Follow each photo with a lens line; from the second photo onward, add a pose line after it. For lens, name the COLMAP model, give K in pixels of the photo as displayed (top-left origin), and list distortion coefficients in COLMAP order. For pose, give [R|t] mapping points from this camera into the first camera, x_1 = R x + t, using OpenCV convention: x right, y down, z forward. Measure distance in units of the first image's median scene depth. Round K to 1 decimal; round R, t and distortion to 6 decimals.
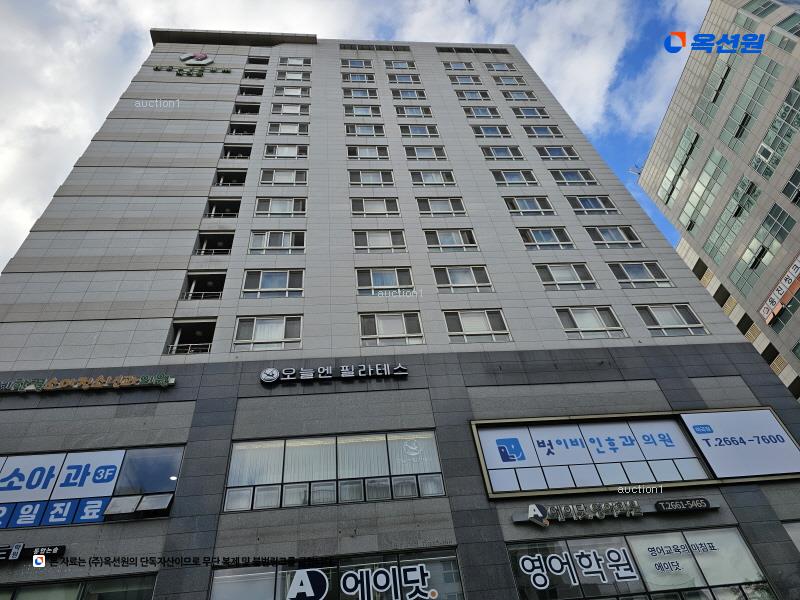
lens RADIAL K [[536.8, 0, 388.8], [0, 536.8, 302.2], [0, 0, 1]] dist [0.074851, -0.070030]
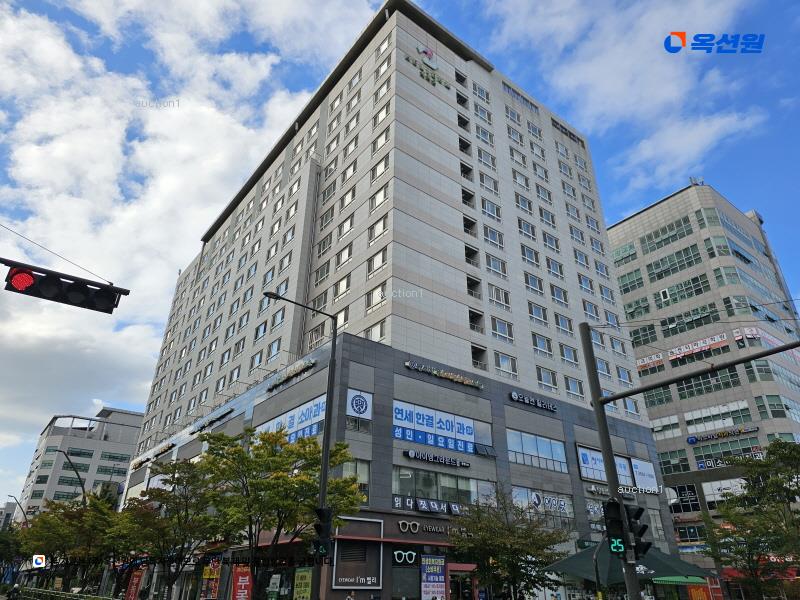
lens RADIAL K [[536.8, 0, 388.8], [0, 536.8, 302.2], [0, 0, 1]] dist [0.074851, -0.070030]
pose [[0.824587, 0.358039, 0.438022, -1.669209], [-0.472814, 0.861294, 0.186064, -0.336476], [-0.310648, -0.360529, 0.879498, -0.556649]]
